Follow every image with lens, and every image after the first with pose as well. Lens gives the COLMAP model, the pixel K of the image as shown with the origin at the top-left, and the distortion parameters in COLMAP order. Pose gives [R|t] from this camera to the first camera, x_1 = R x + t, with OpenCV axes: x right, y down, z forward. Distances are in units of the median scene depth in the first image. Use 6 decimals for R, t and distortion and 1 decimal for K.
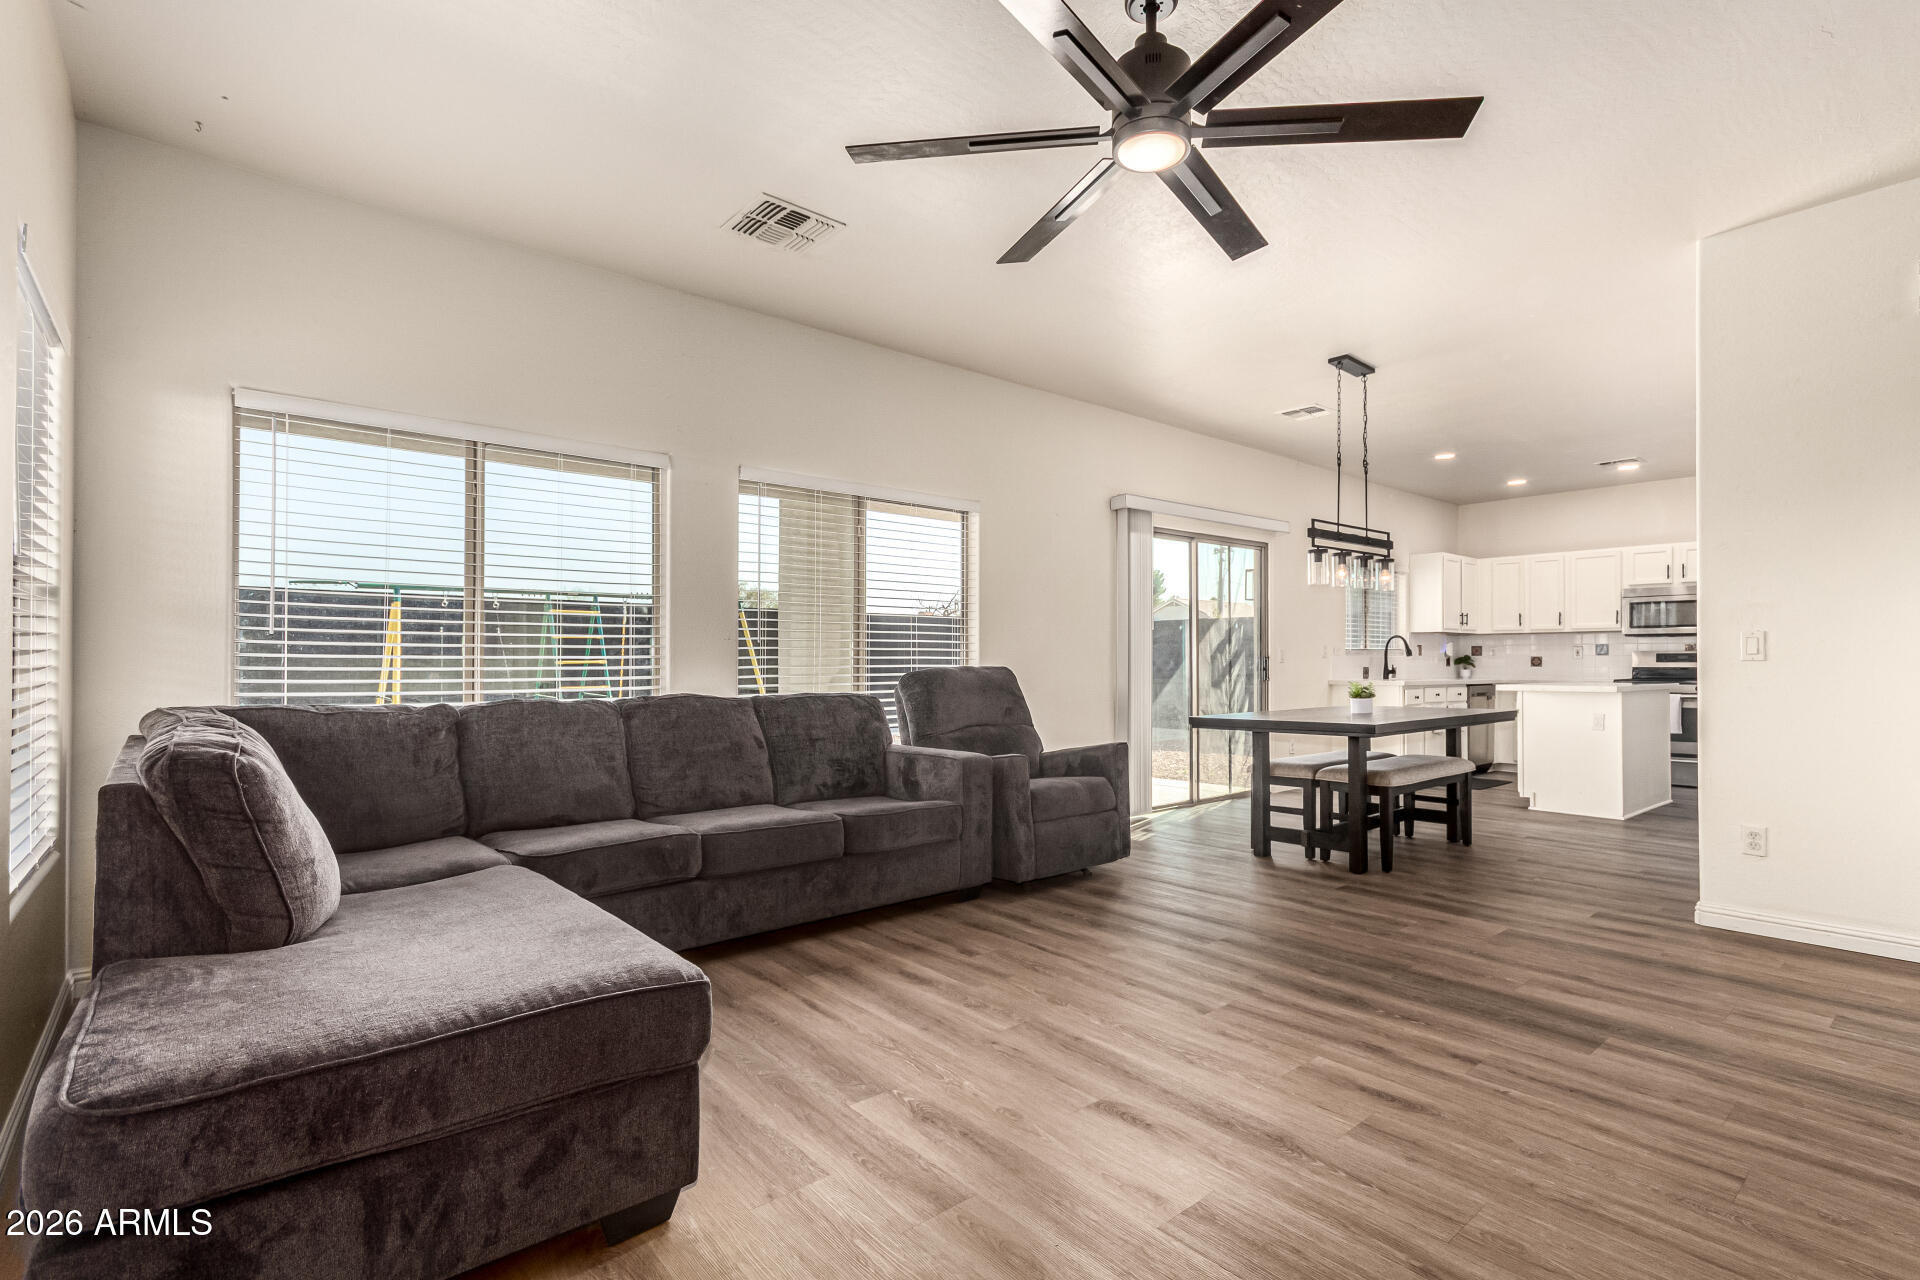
lens RADIAL K [[901.2, 0, 964.0], [0, 901.2, 648.4], [0, 0, 1]] dist [0.004477, -0.000274]
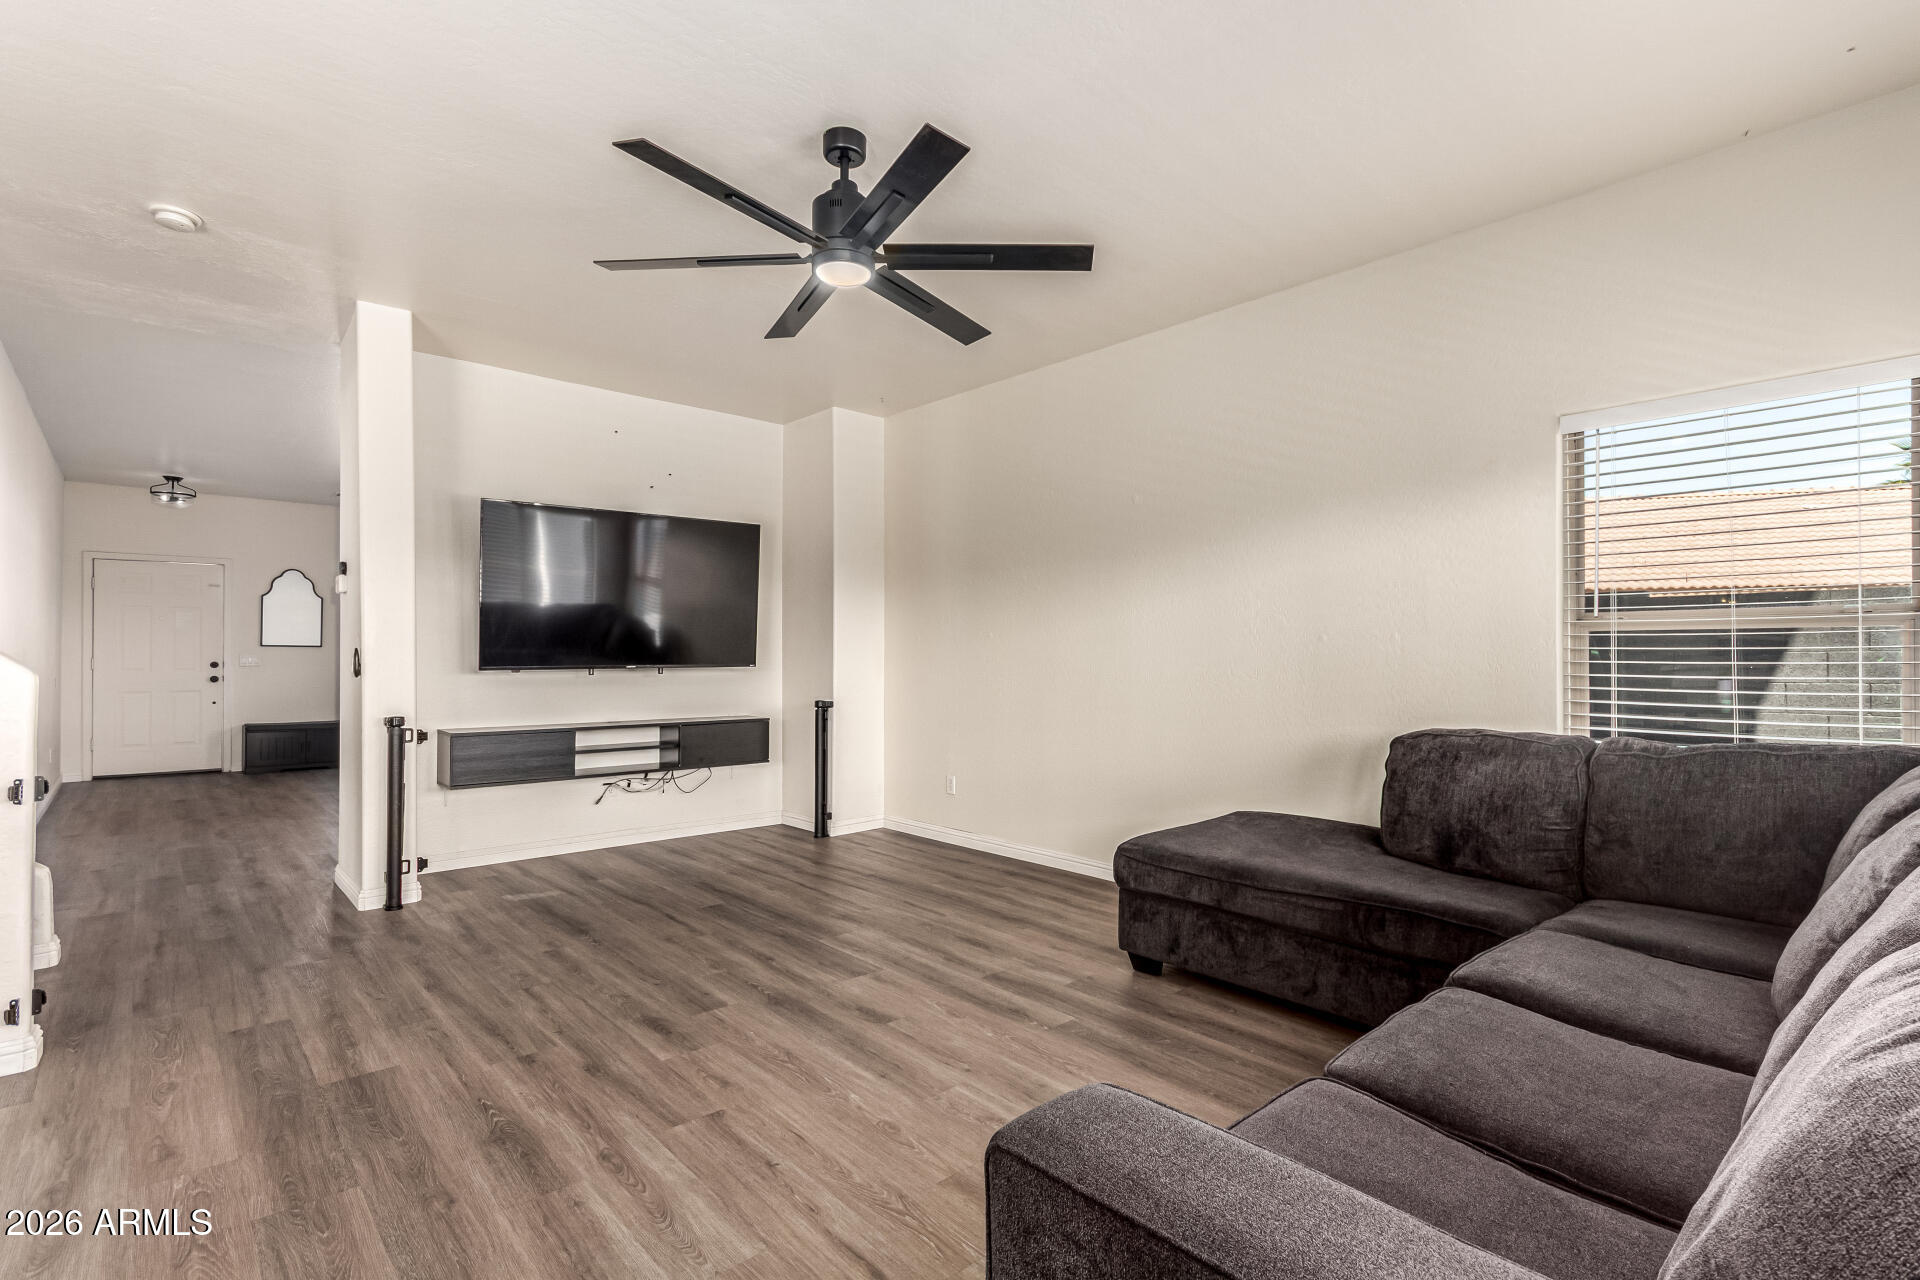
lens RADIAL K [[901.2, 0, 961.8], [0, 901.2, 649.1], [0, 0, 1]] dist [0.004477, -0.000274]
pose [[-0.999527, -0.006240, -0.030113, 0.078137], [-0.005625, 0.999774, -0.020492, -0.013391], [0.030234, -0.020313, -0.999336, 2.158494]]
